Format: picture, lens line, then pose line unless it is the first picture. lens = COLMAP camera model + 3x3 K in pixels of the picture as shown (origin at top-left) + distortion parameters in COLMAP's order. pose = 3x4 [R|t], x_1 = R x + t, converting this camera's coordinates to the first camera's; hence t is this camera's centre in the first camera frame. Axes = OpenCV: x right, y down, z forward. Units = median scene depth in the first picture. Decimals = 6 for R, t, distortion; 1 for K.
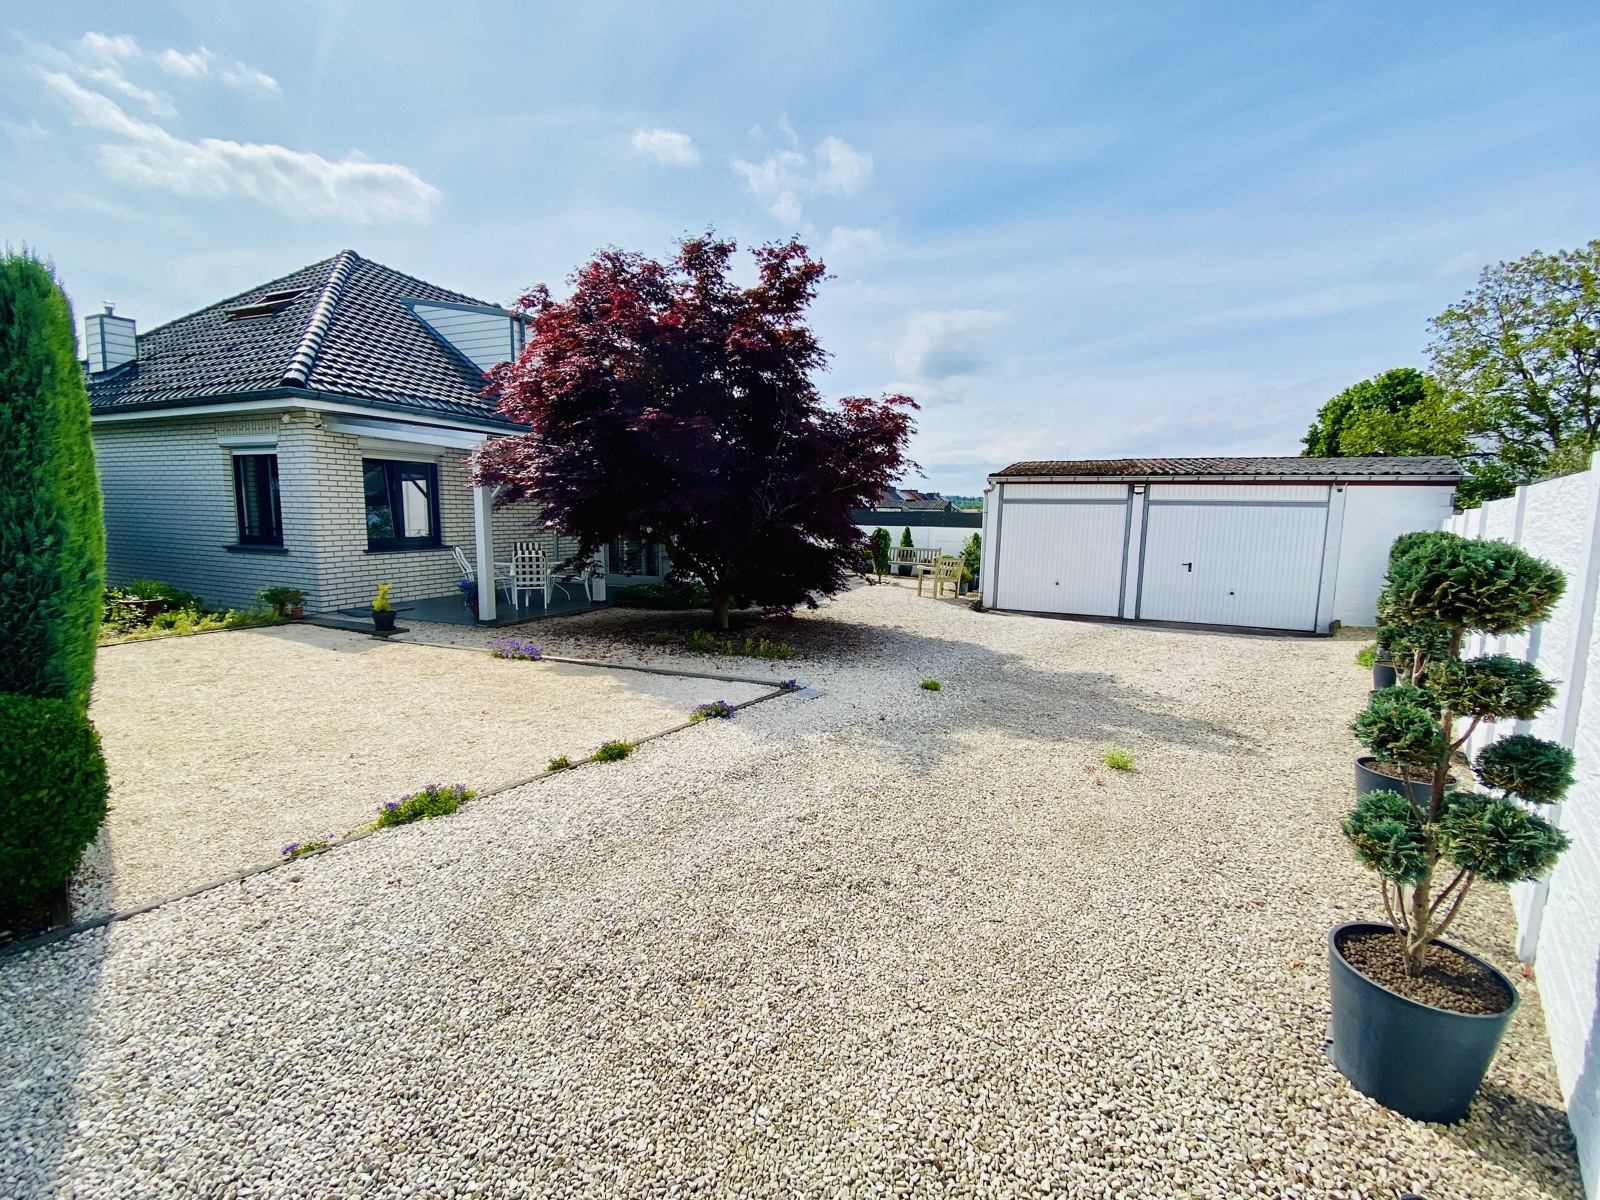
lens RADIAL K [[674.5, 0, 805.3], [0, 674.5, 599.5], [0, 0, 1]] dist [-0.003453, -0.004260]
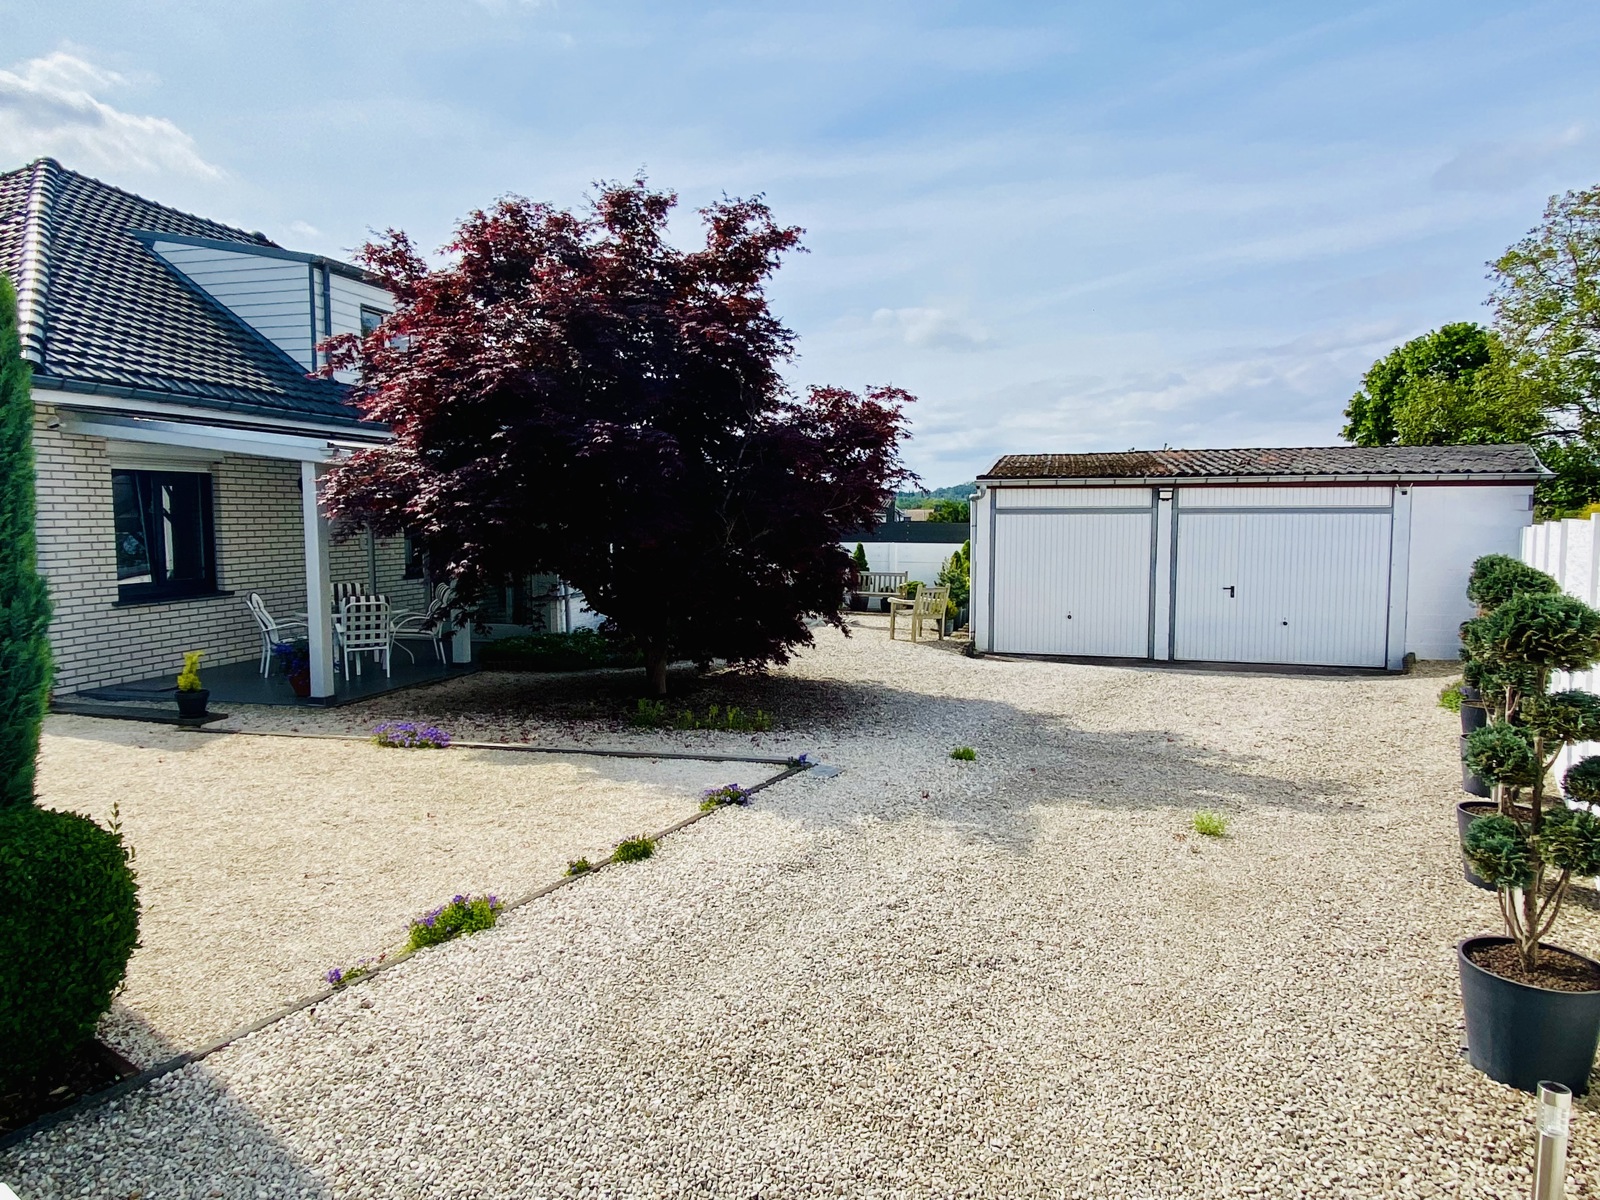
lens RADIAL K [[996.0, 0, 801.7], [0, 996.0, 594.7], [0, 0, 1]] dist [0.005395, -0.004832]
pose [[0.990866, -0.028642, 0.131774, -0.147269], [0.035126, 0.998270, -0.047145, -0.013109], [-0.130196, 0.051343, 0.990158, -0.155751]]
